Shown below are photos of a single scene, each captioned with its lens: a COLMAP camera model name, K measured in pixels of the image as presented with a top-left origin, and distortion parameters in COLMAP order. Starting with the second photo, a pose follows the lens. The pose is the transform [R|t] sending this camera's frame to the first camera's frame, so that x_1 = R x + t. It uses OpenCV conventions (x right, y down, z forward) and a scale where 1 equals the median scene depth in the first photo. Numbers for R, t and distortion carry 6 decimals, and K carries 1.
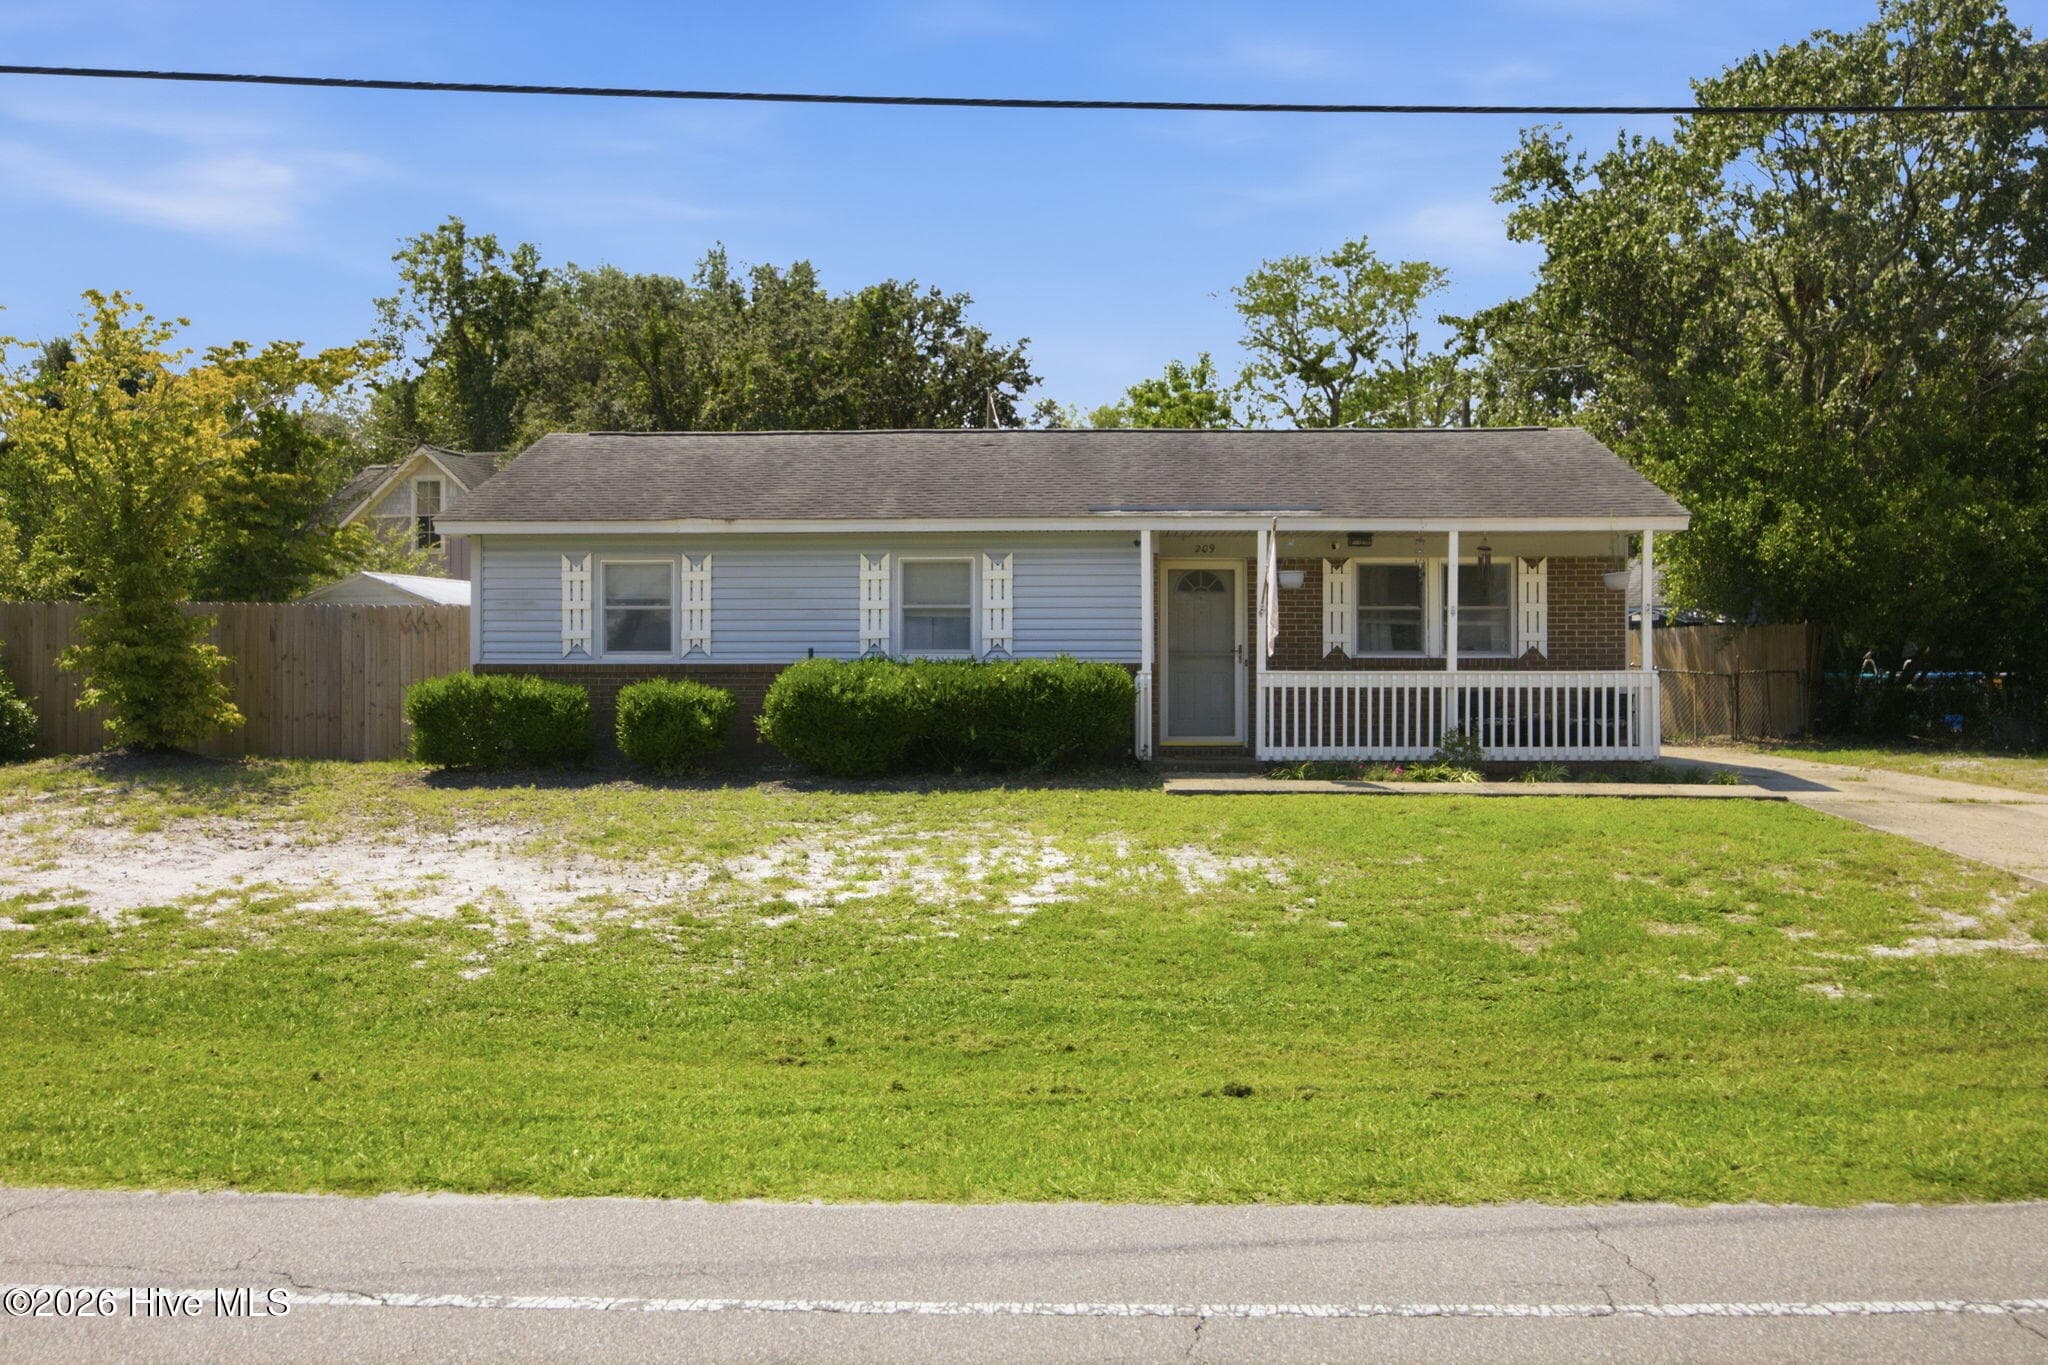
lens RADIAL K [[1913.0, 0, 1024.0], [0, 1913.0, 682.5], [0, 0, 1]] dist [-0.056257, 0.002868]
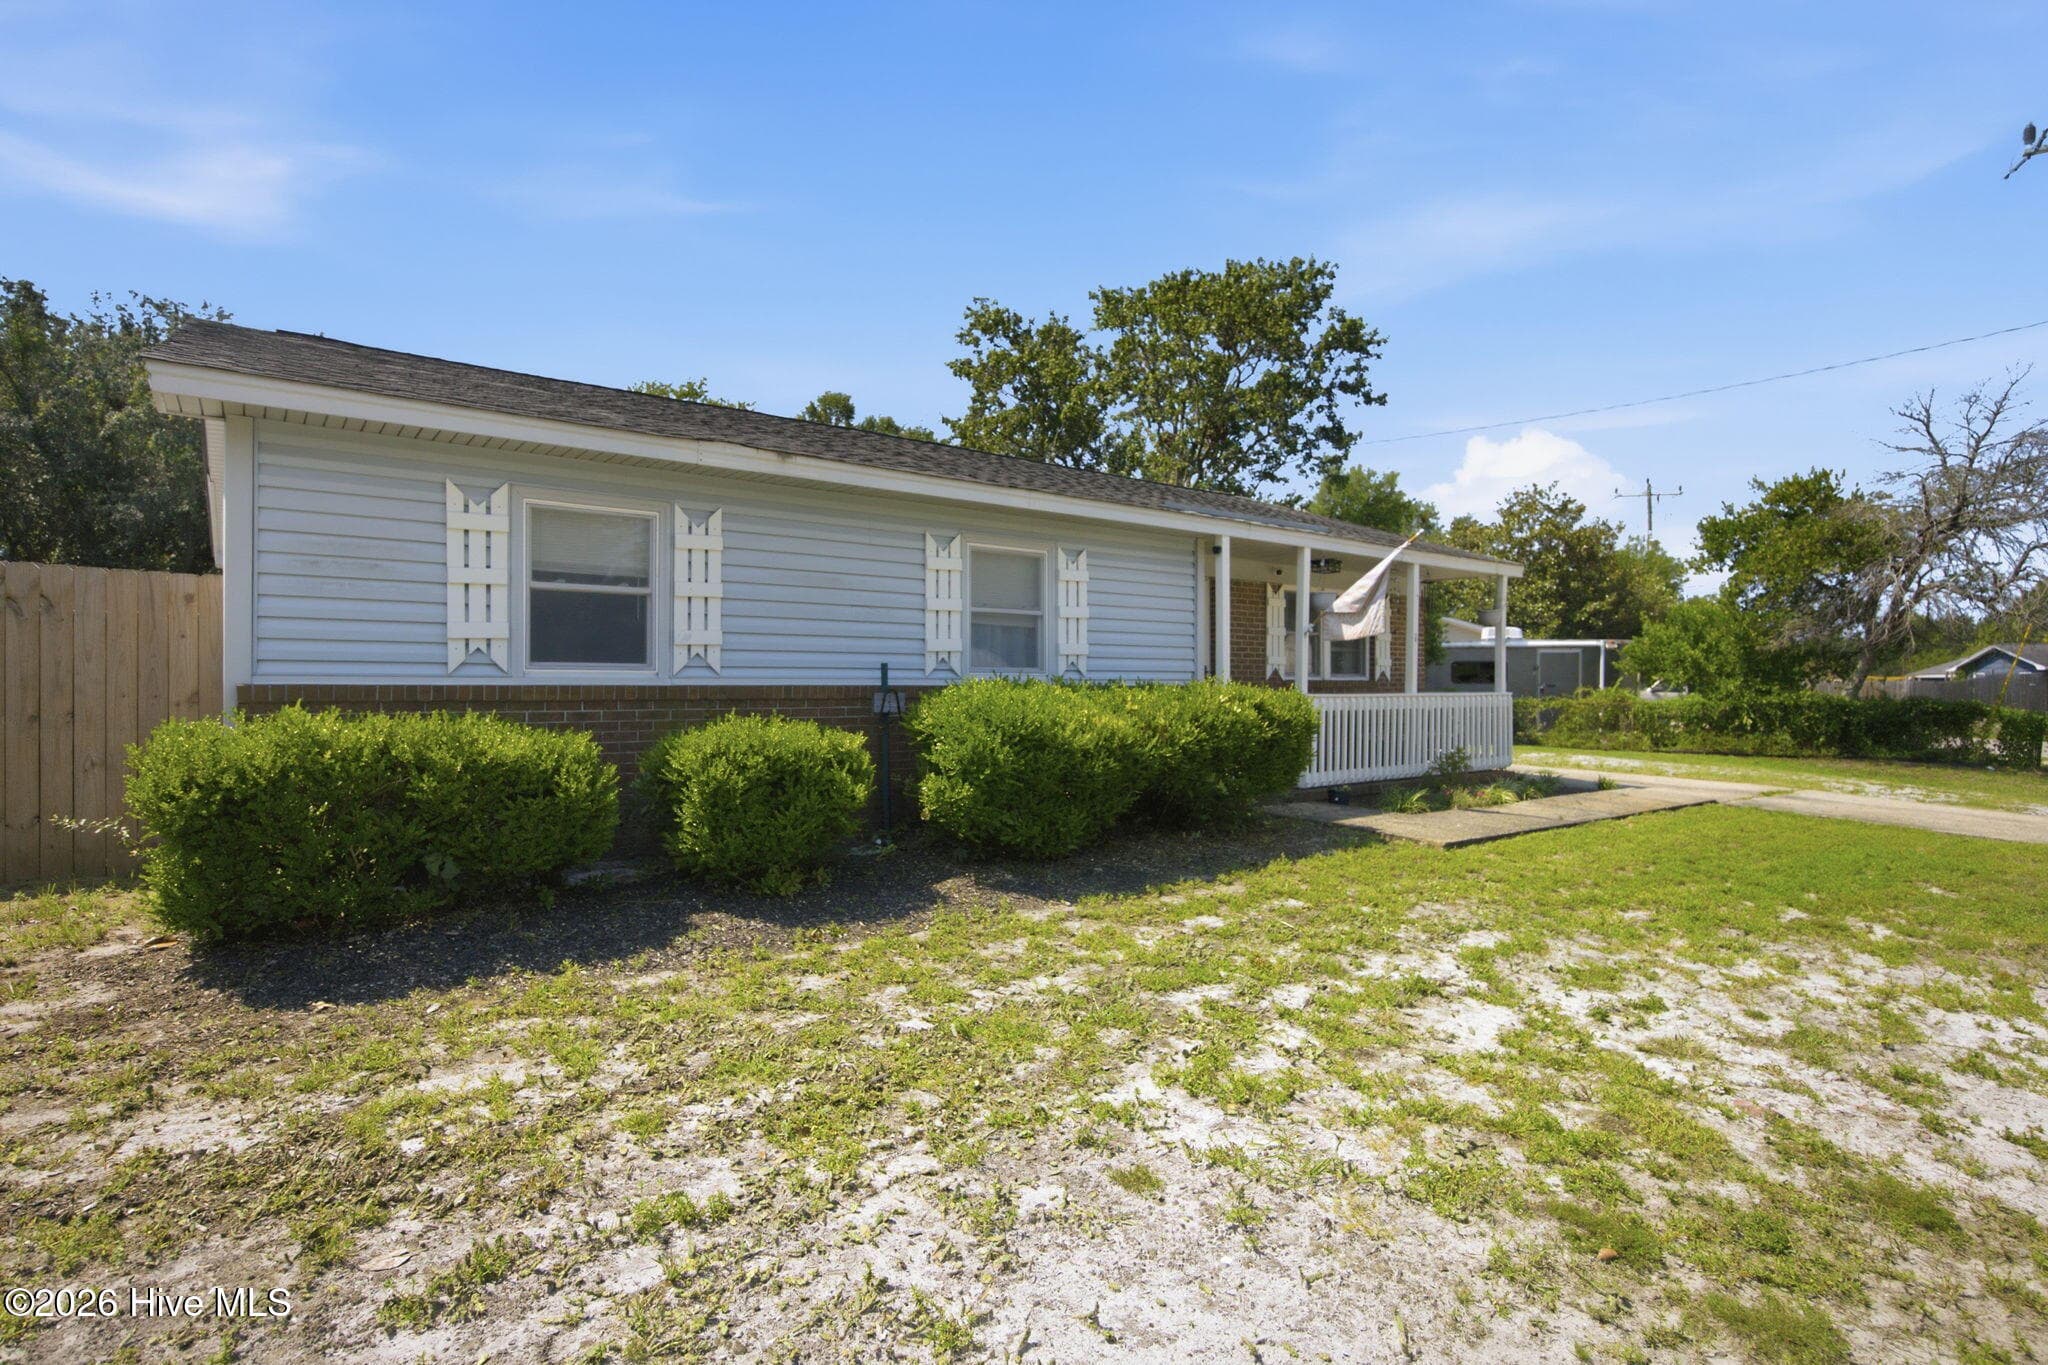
lens RADIAL K [[991.6, 0, 1017.3], [0, 991.6, 690.9], [0, 0, 1]] dist [-0.003416, 0.000291]
pose [[0.777638, -0.002520, 0.628707, -0.293739], [-0.003515, 0.999959, 0.008356, -0.011018], [-0.628702, -0.008708, 0.777597, 0.688996]]
